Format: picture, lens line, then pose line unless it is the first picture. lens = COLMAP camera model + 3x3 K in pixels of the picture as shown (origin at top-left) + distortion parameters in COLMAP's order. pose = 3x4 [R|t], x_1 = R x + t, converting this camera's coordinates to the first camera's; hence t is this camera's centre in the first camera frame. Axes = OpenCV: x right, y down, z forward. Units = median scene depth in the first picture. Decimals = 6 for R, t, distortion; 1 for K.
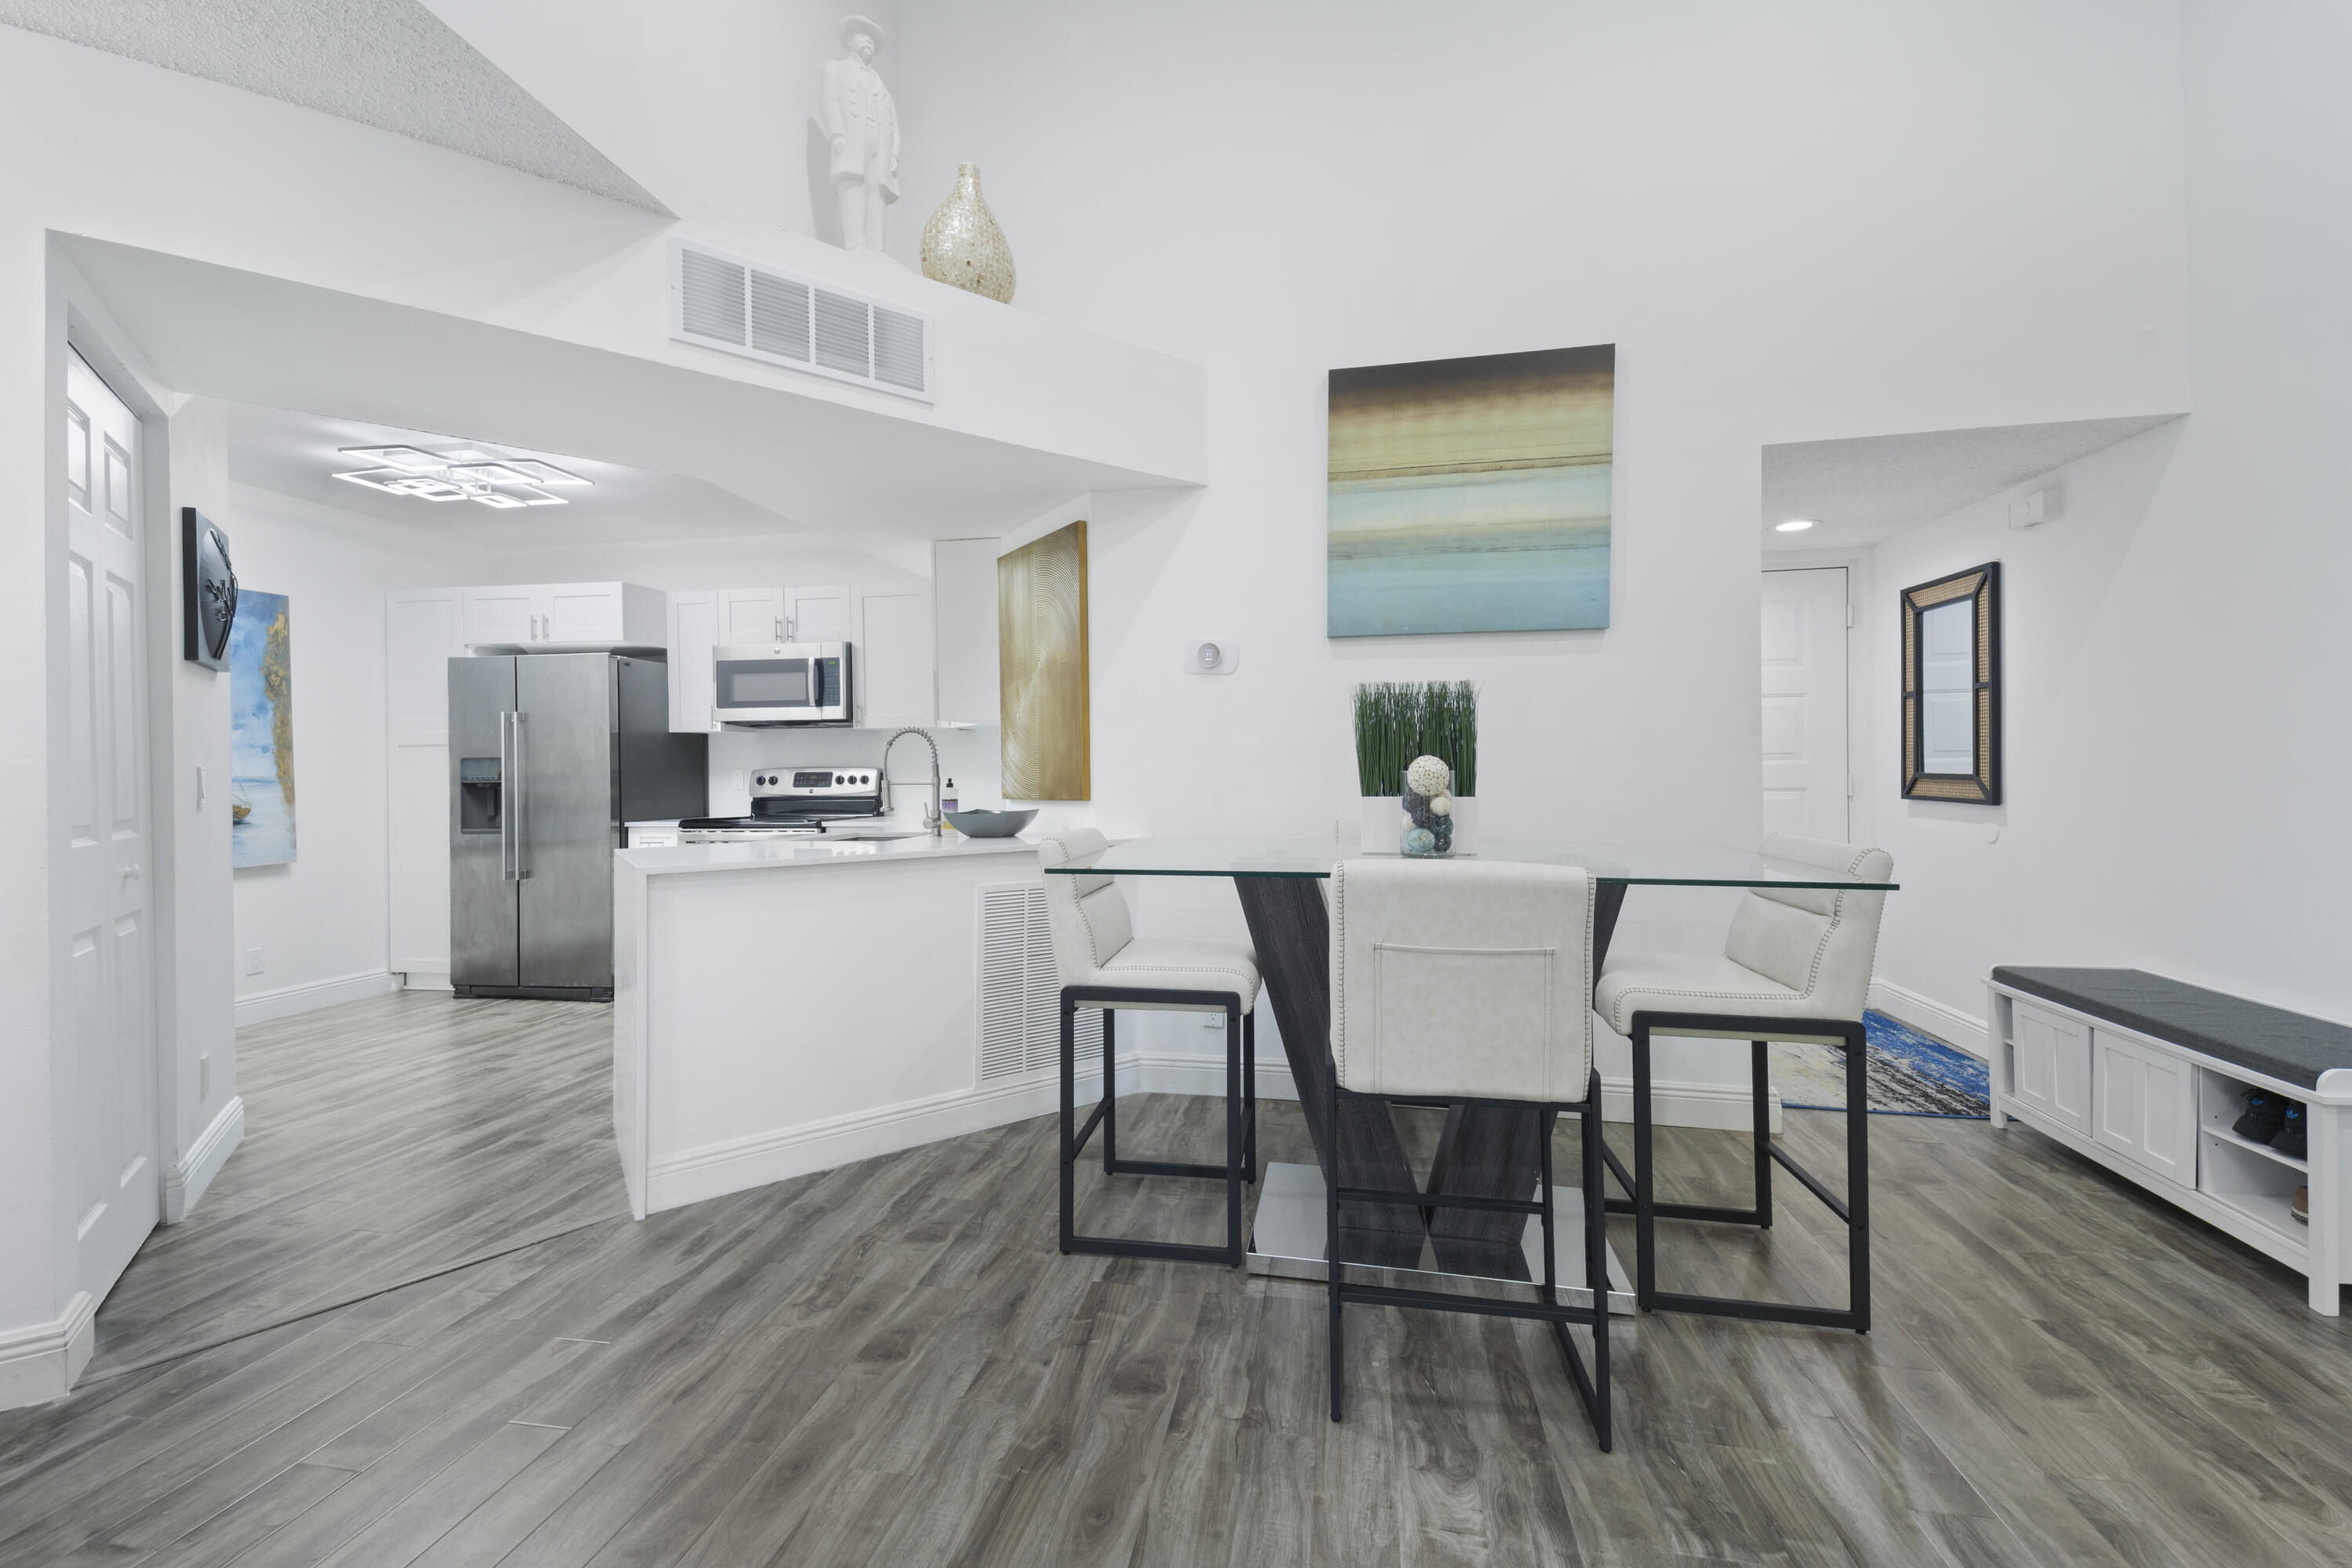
lens RADIAL K [[924.8, 0, 1184.1], [0, 924.8, 769.2], [0, 0, 1]] dist [0.055924, -0.020050]
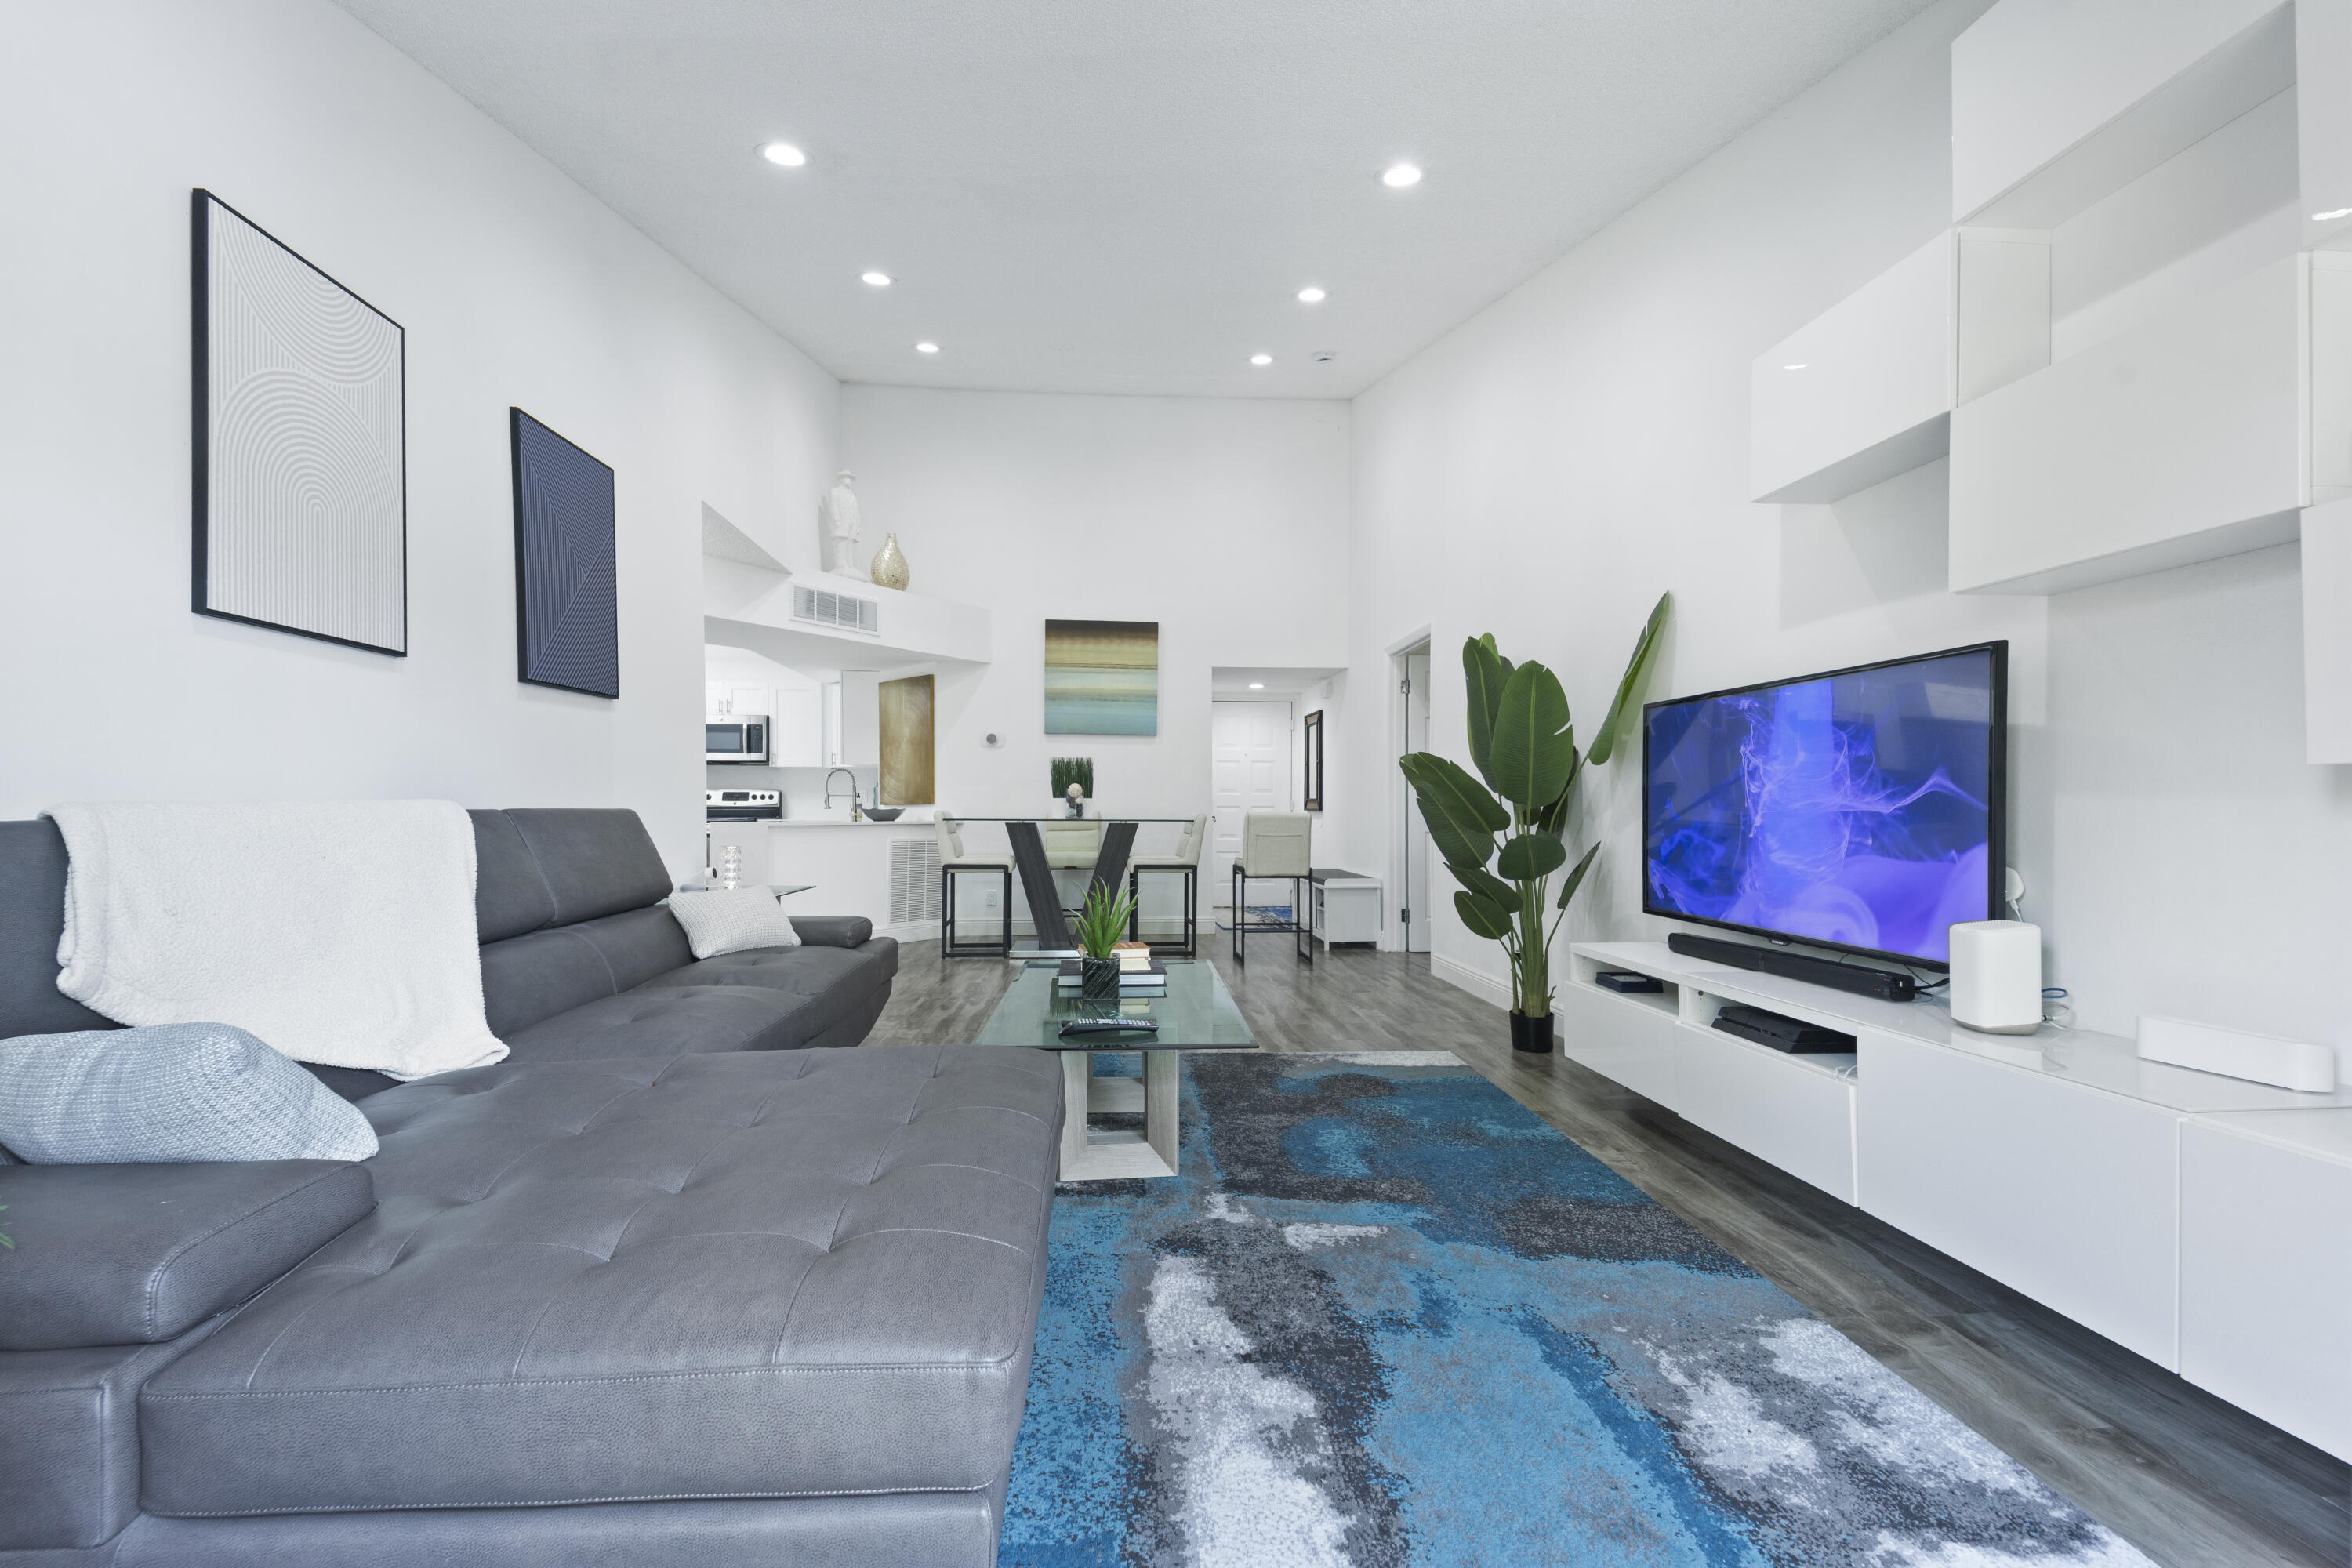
lens RADIAL K [[924.8, 0, 1175.0], [0, 924.8, 814.5], [0, 0, 1]] dist [0.055924, -0.020050]
pose [[0.967224, 0.010354, 0.253715, -0.099434], [-0.011187, 0.999936, 0.001842, 0.045033], [-0.253679, -0.004620, 0.967277, -1.144716]]
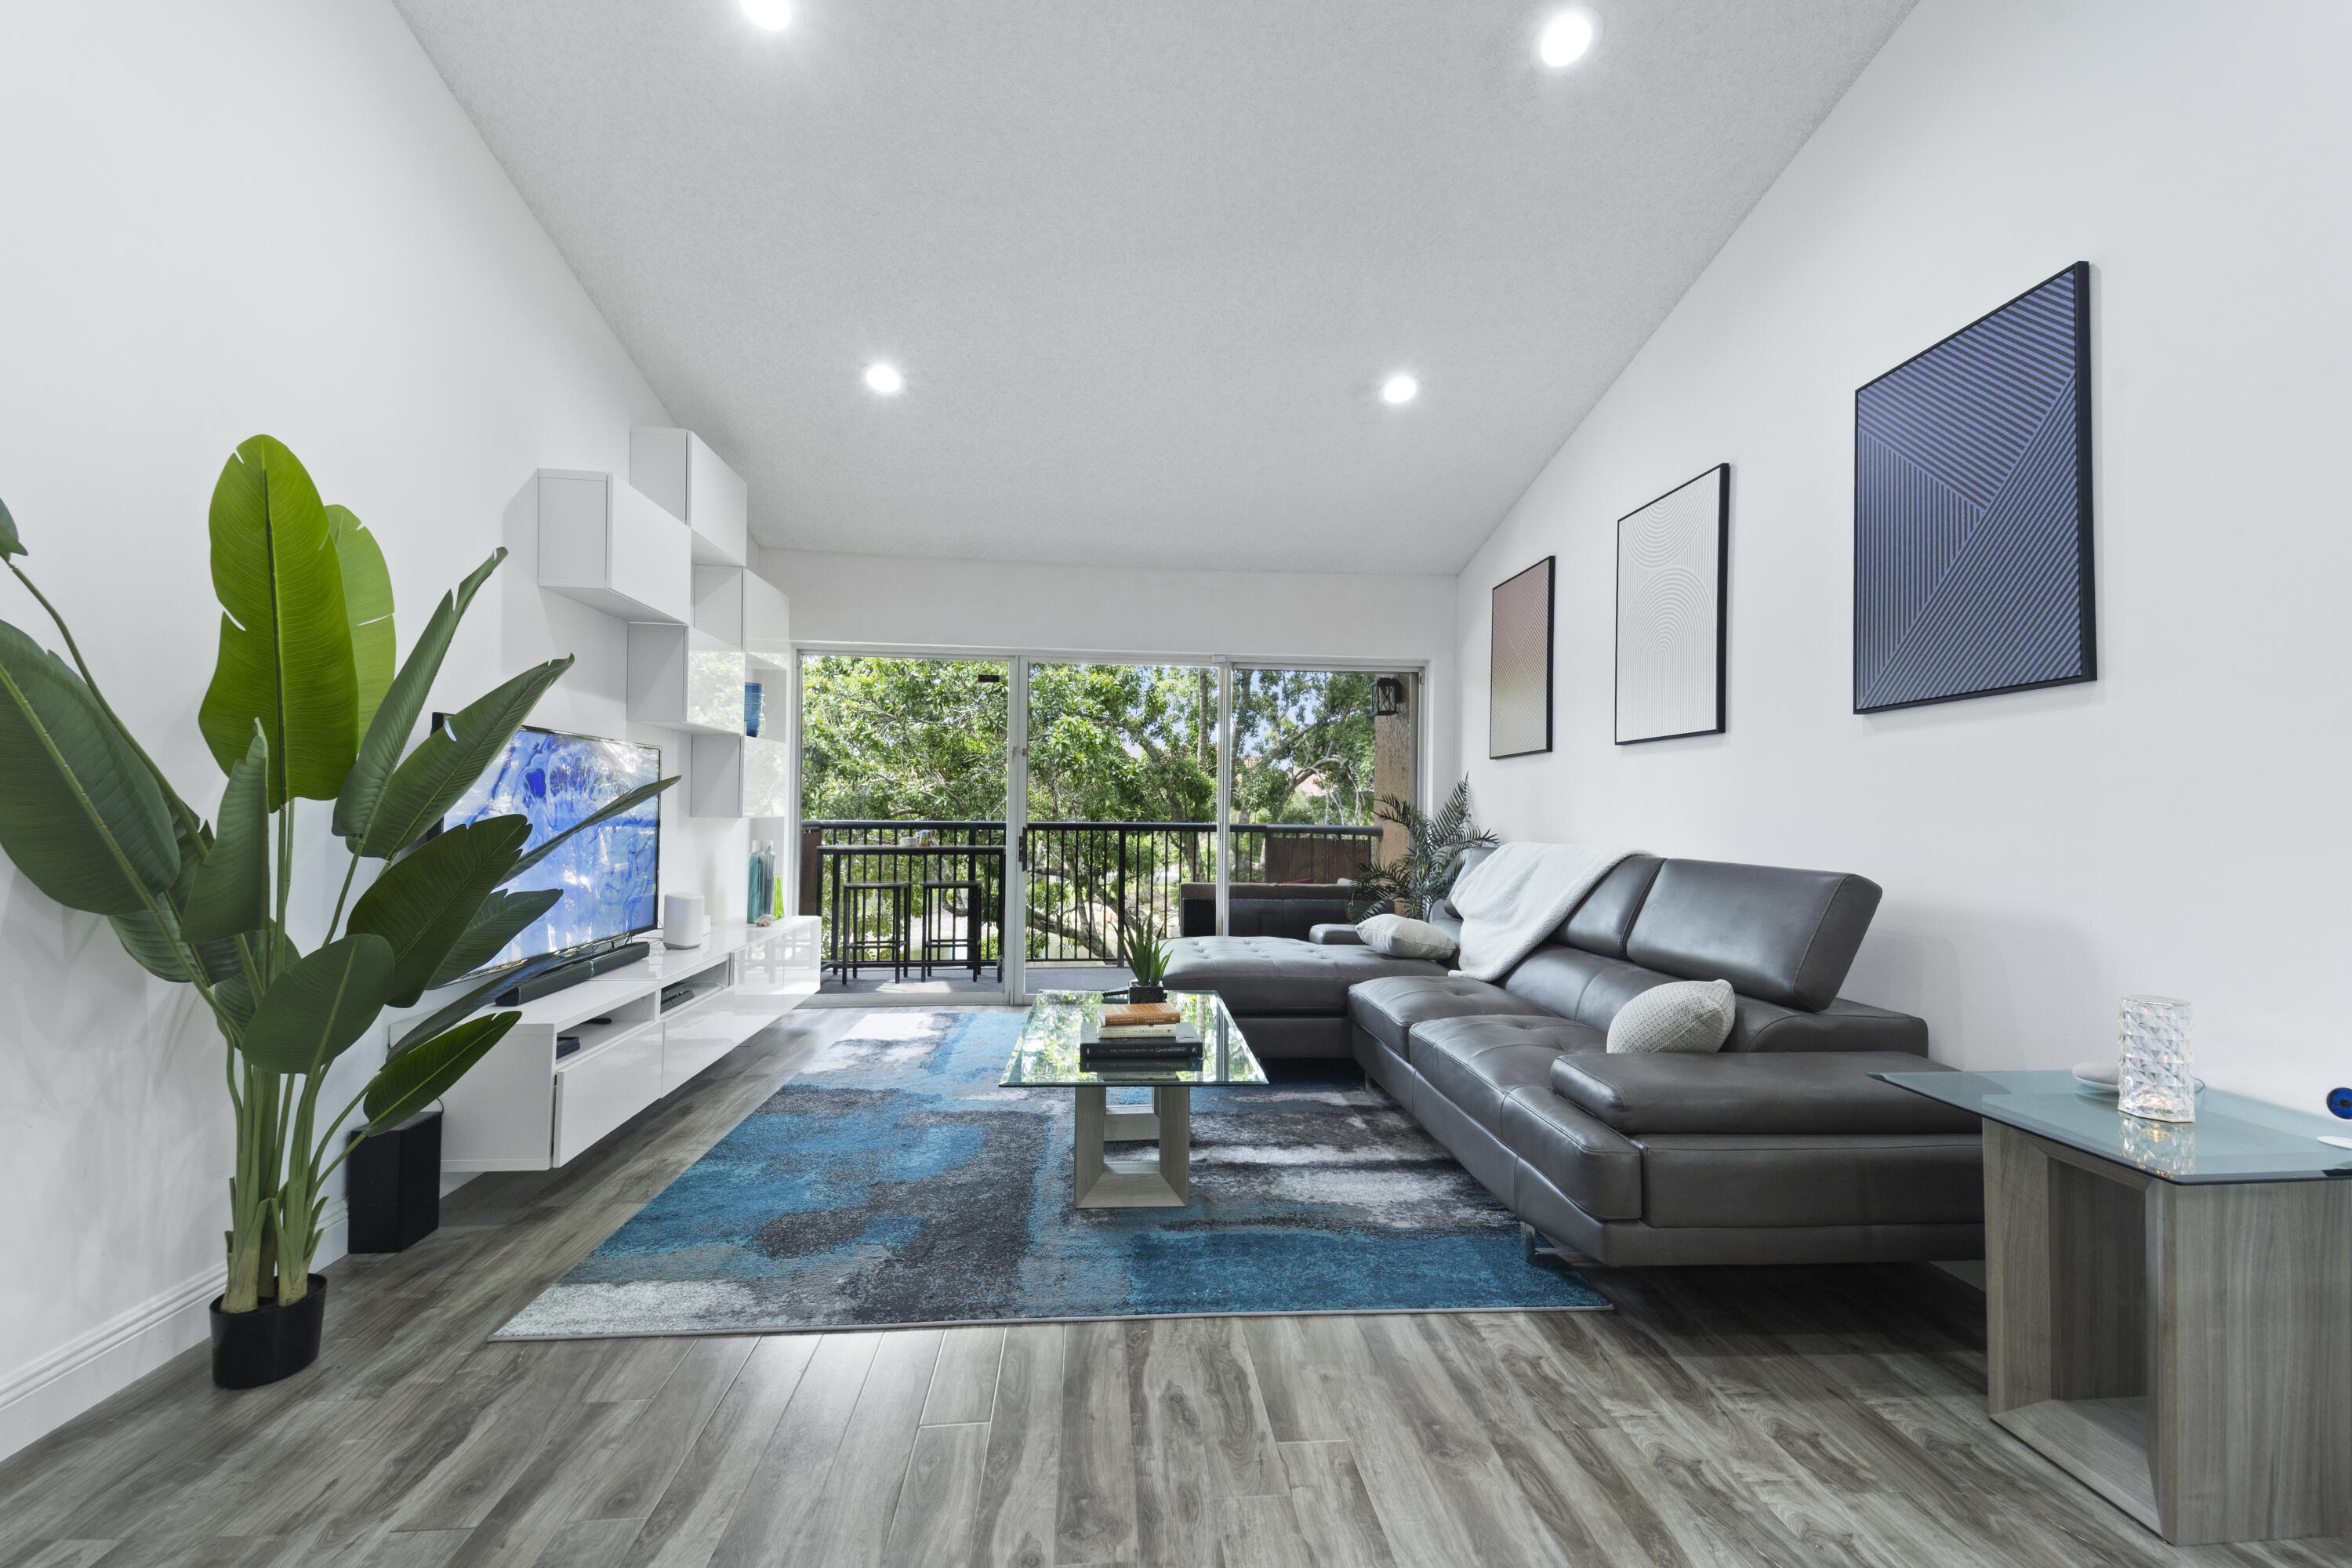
lens RADIAL K [[924.8, 0, 1160.1], [0, 924.8, 800.4], [0, 0, 1]] dist [0.055924, -0.020050]
pose [[-0.968996, -0.002936, -0.247057, 0.230070], [-0.001929, 0.999989, -0.004317, 0.000959], [0.247067, -0.003706, -0.968991, 0.415913]]
